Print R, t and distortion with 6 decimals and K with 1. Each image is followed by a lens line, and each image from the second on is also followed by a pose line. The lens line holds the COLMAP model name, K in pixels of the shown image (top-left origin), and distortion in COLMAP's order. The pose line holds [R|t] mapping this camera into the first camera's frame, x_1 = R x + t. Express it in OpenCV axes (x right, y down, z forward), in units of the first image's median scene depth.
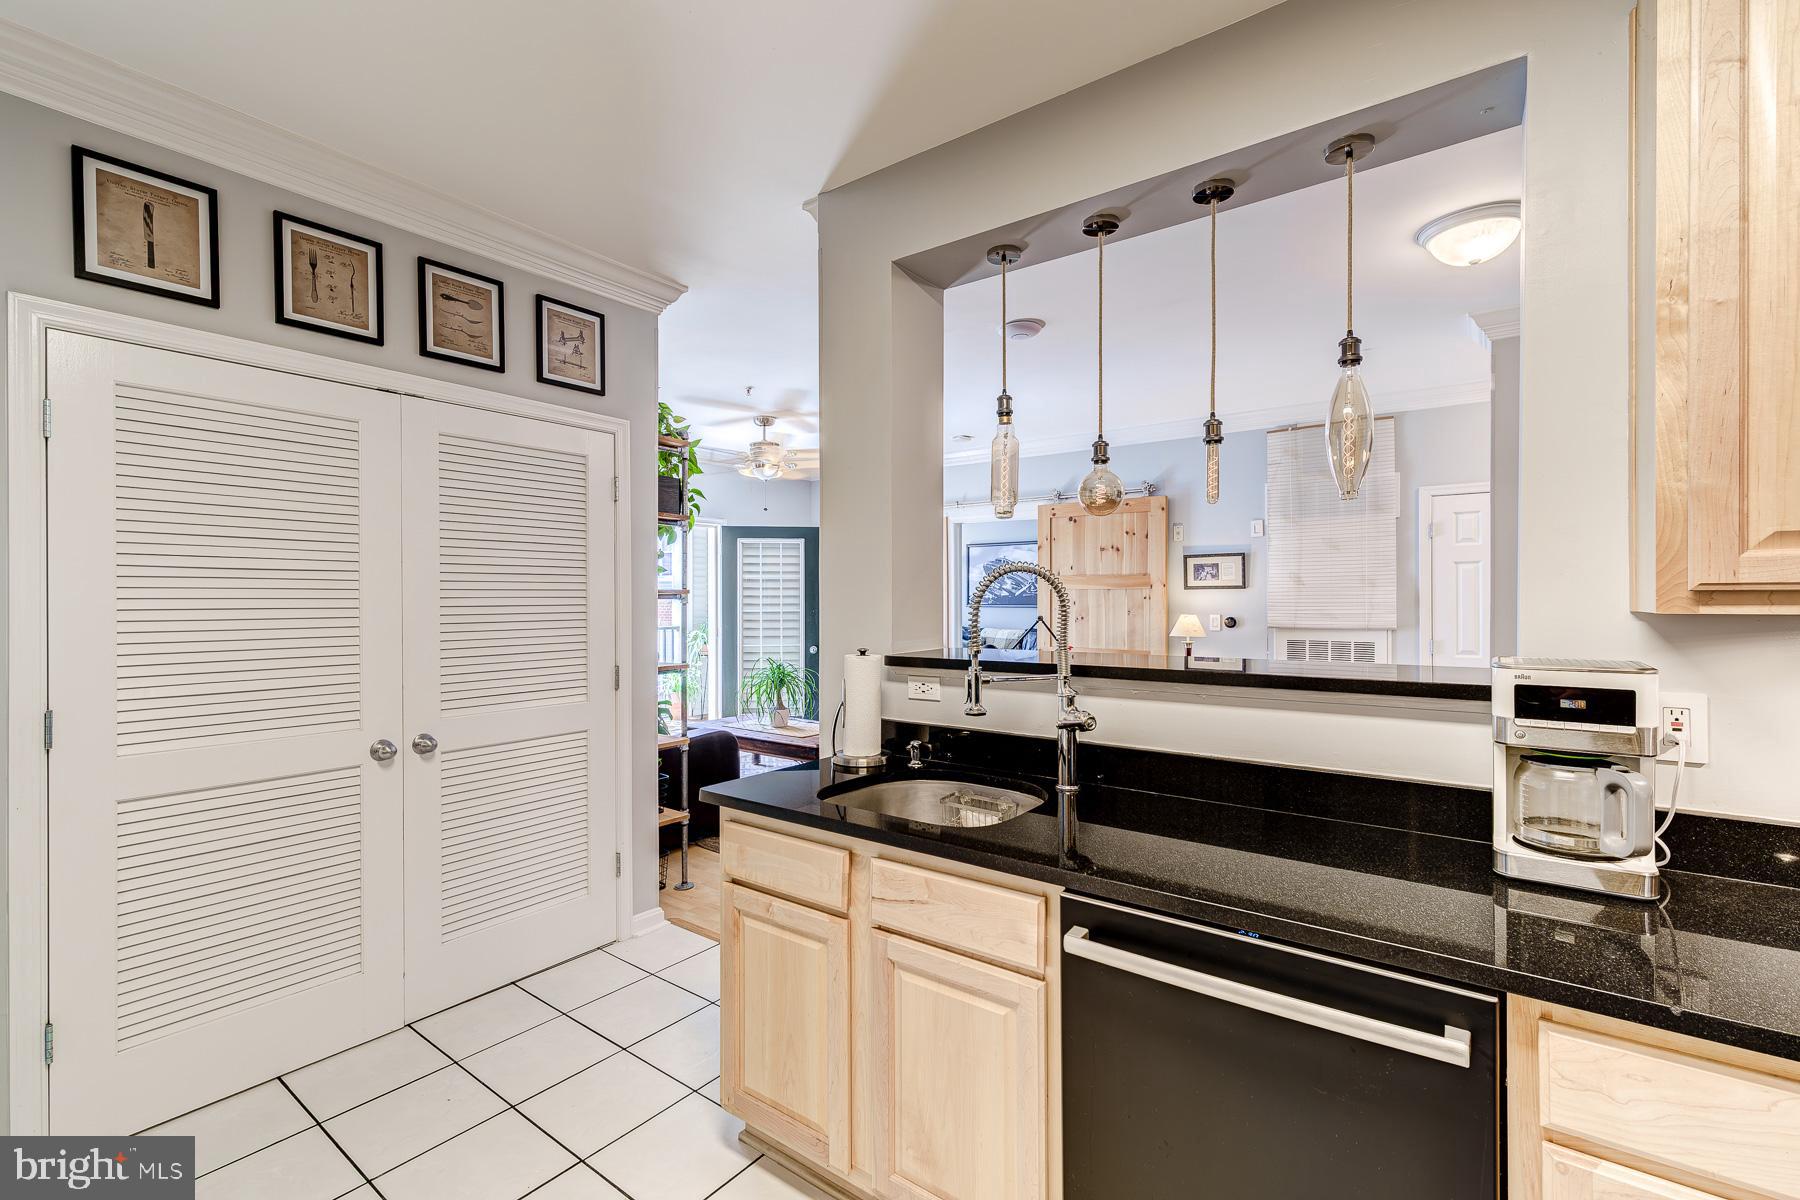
lens RADIAL K [[783.3, 0, 900.8], [0, 783.3, 598.3], [0, 0, 1]] dist [0.005409, 0.000085]
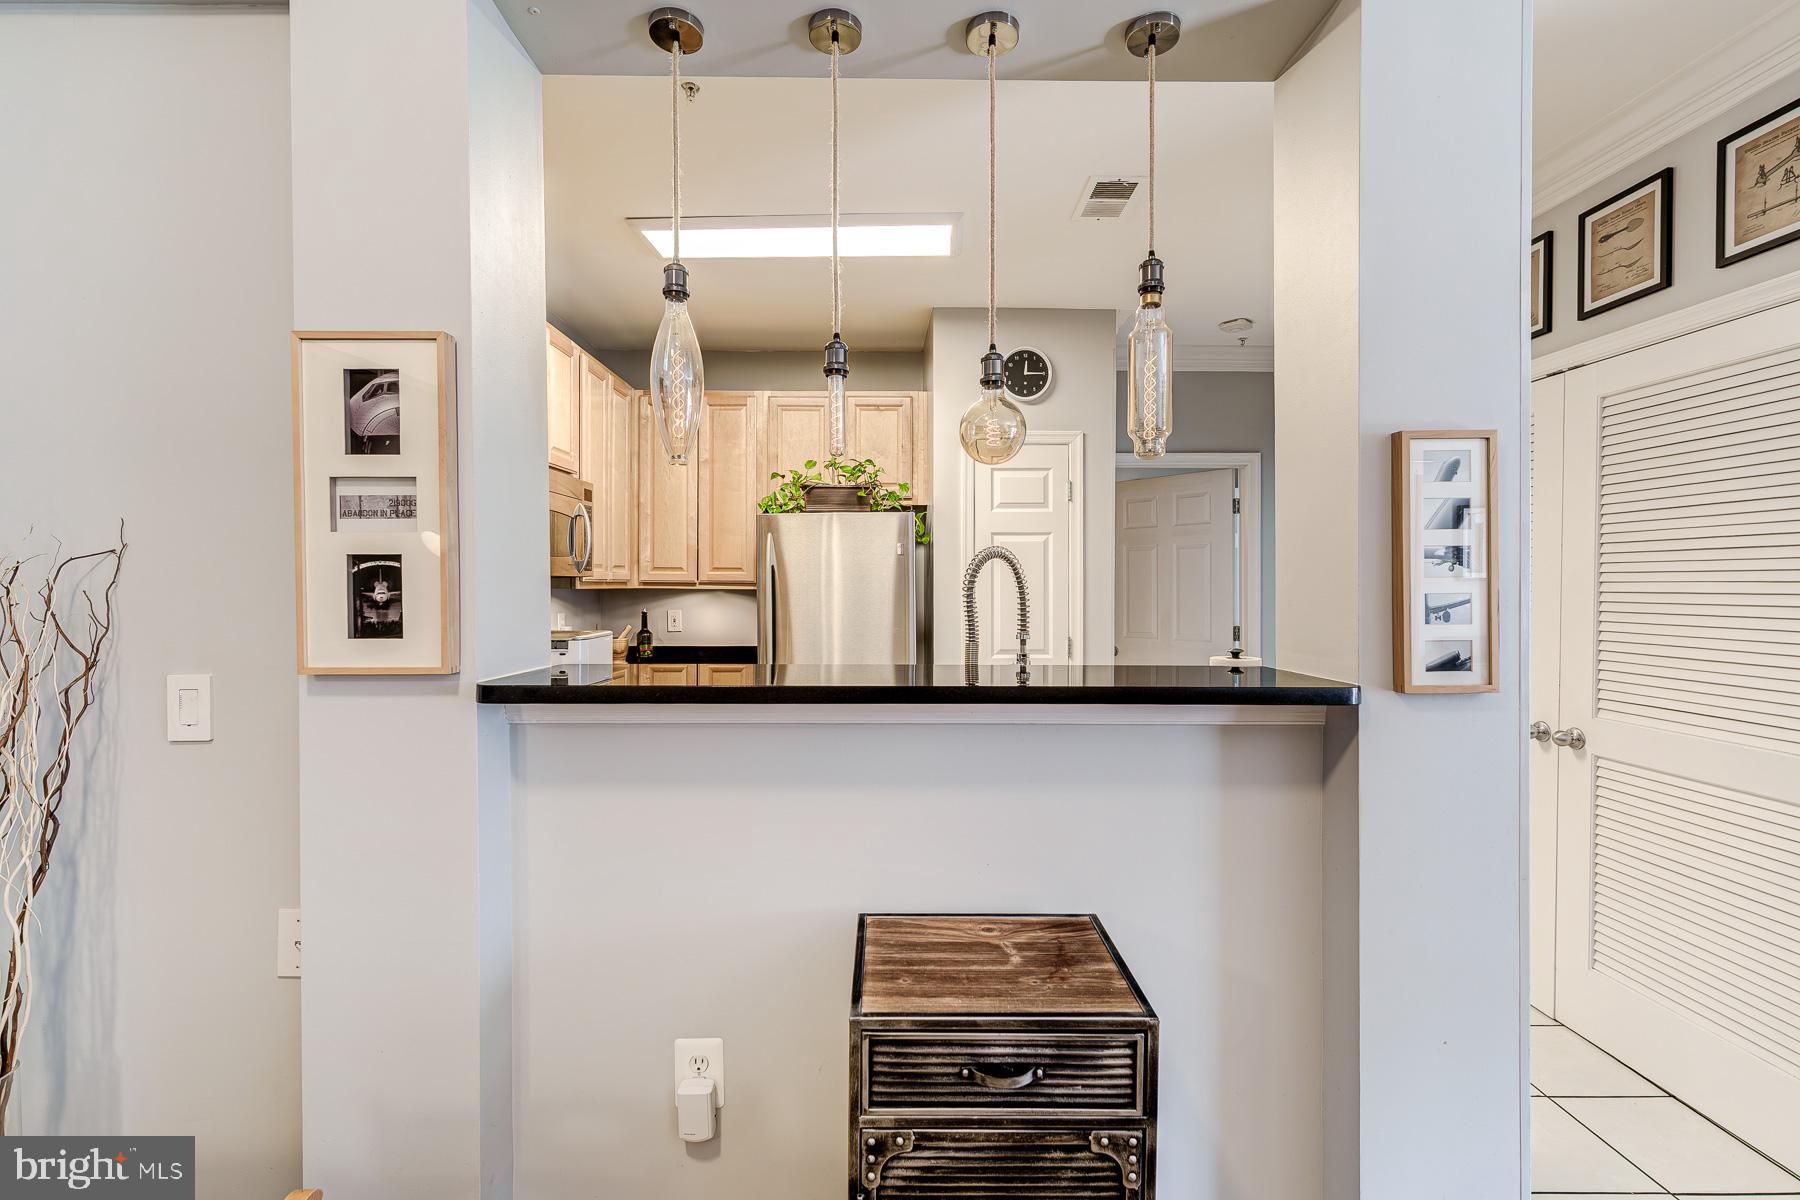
lens RADIAL K [[783.3, 0, 896.5], [0, 783.3, 592.1], [0, 0, 1]] dist [0.005409, 0.000085]
pose [[-0.790768, 0.008710, -0.612054, 0.513691], [-0.000285, 0.999893, 0.014597, -0.002176], [0.612116, 0.011717, -0.790681, 1.064269]]
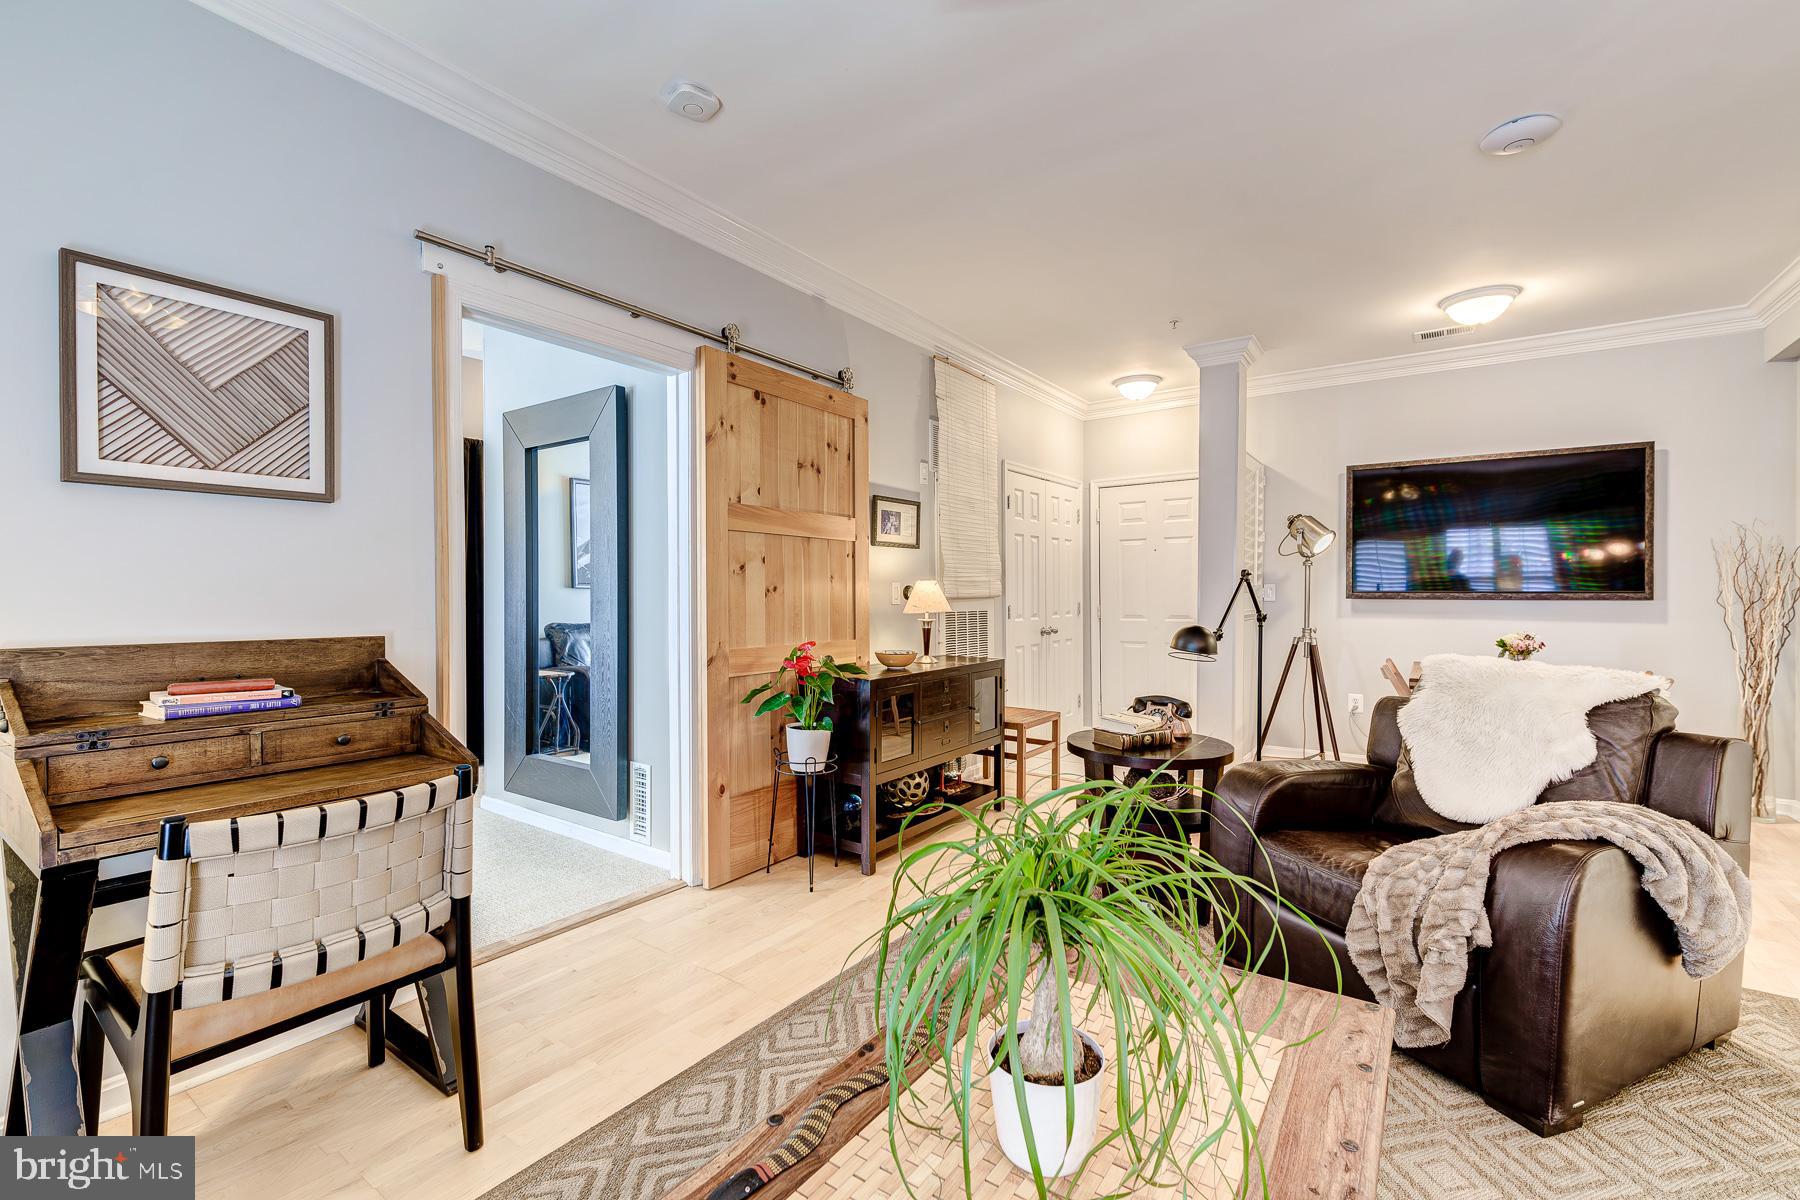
lens RADIAL K [[783.3, 0, 907.1], [0, 783.3, 597.4], [0, 0, 1]] dist [0.005409, 0.000085]
pose [[-0.045076, -0.004943, 0.998971, -0.644535], [0.002648, 0.999984, 0.005068, 0.061700], [-0.998980, 0.002874, -0.045063, 1.974946]]
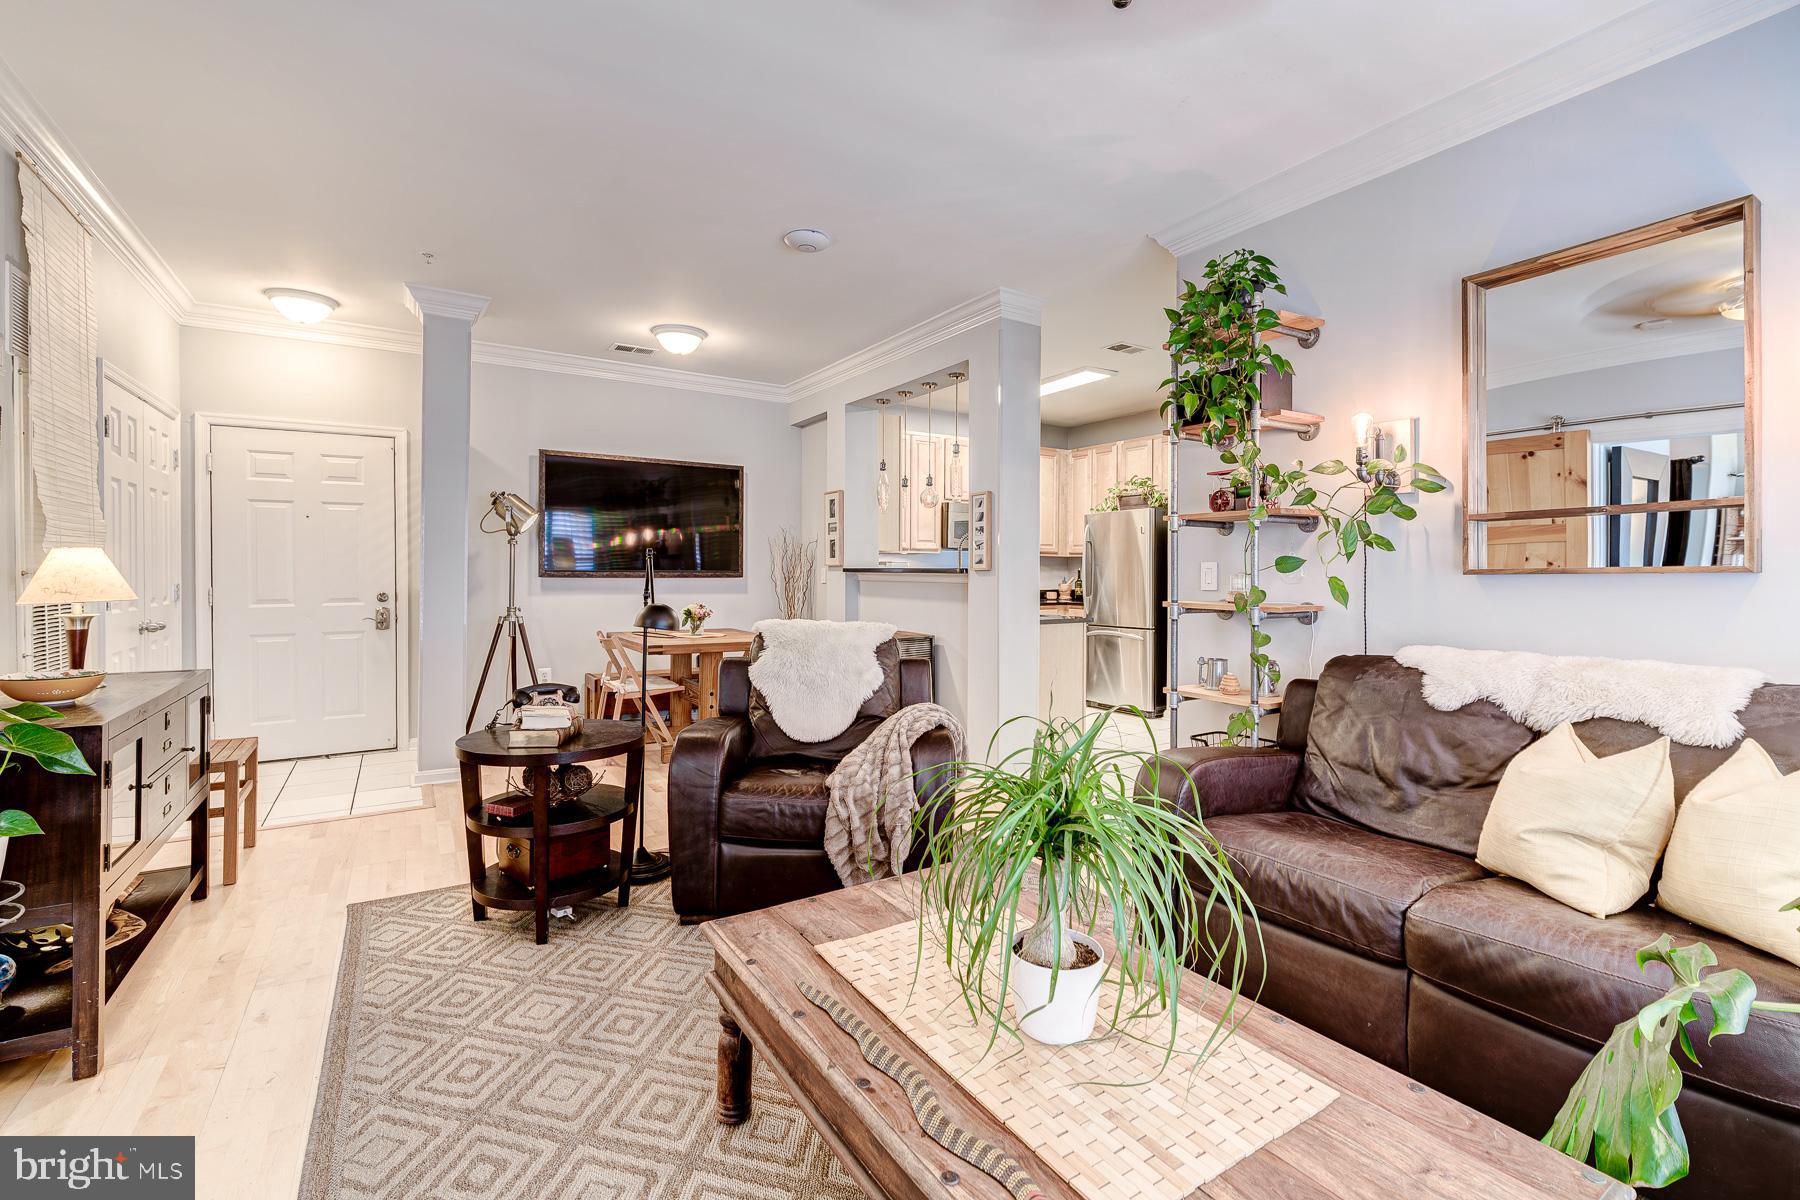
lens RADIAL K [[783.3, 0, 904.2], [0, 783.3, 582.0], [0, 0, 1]] dist [0.005409, 0.000085]
pose [[-0.940553, -0.005525, 0.339603, -0.358076], [-0.000923, 0.999906, 0.013710, 0.061687], [-0.339646, 0.012582, -0.940469, 2.330300]]
